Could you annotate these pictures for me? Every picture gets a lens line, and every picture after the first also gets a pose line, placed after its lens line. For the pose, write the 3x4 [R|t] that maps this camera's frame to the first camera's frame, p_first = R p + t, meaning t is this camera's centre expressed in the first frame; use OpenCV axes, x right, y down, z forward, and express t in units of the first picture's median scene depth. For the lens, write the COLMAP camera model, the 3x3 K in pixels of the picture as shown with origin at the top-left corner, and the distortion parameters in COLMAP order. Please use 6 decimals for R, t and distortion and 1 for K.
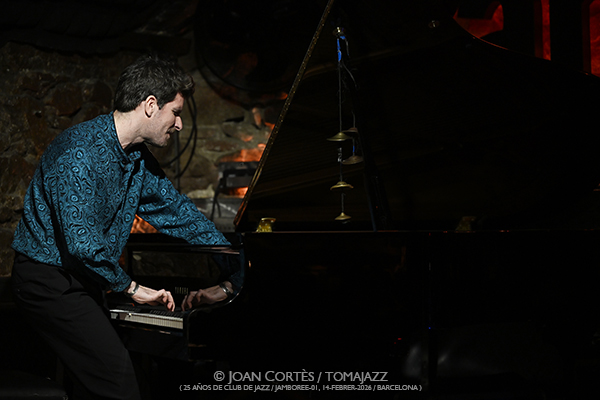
lens RADIAL K [[2367.5, 0, 300.4], [0, 2367.5, 201.6], [0, 0, 1]] dist [0.023595, 0.000000]
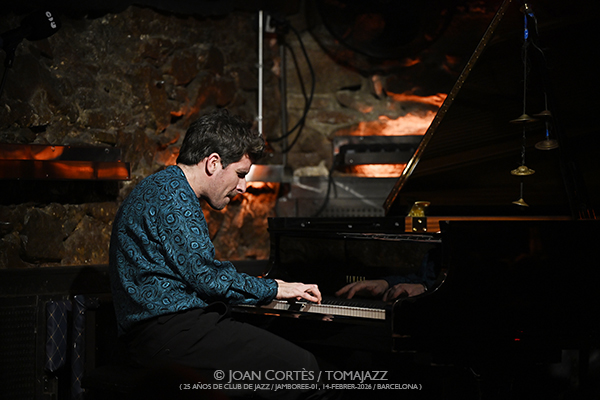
lens RADIAL K [[3422.9, 0, 299.5], [0, 3422.9, 200.0], [0, 0, 1]] dist [-0.265487, 0.000000]
pose [[0.998903, 0.007484, 0.046227, -0.112634], [-0.008121, 0.999875, 0.013593, -0.010481], [-0.046119, -0.013954, 0.998838, -0.300127]]
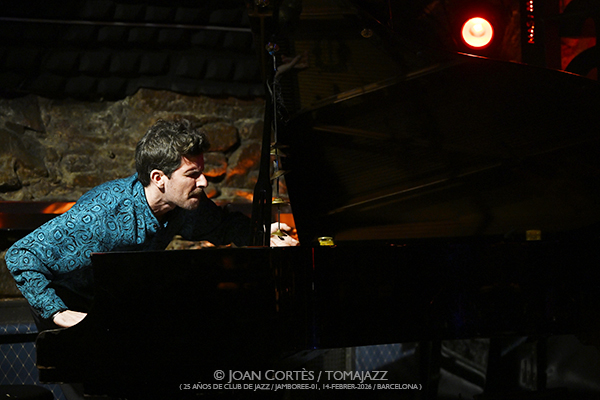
lens RADIAL K [[1576.6, 0, 300.0], [0, 1576.6, 202.0], [0, 0, 1]] dist [0.185279, 0.000000]
pose [[0.903117, -0.037988, -0.427710, 0.253429], [0.028323, 0.999180, -0.028939, 0.010331], [0.428459, 0.014021, 0.903453, 0.332812]]
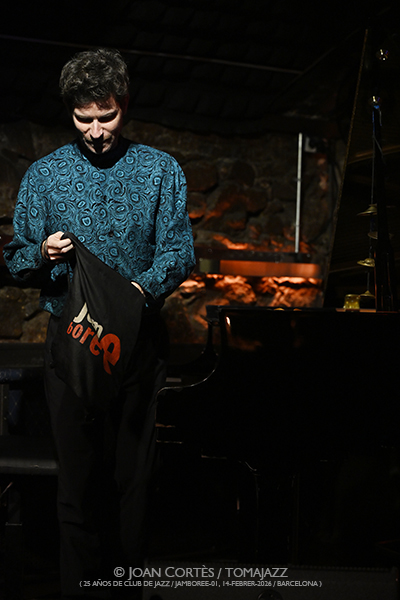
lens RADIAL K [[1743.1, 0, 202.2], [0, 1743.1, 298.9], [0, 0, 1]] dist [-0.002325, 0.000000]
pose [[0.956354, 0.033672, -0.290265, 0.127884], [-0.030253, 0.999410, 0.016258, -0.001322], [0.290641, -0.006767, 0.956808, 0.252984]]
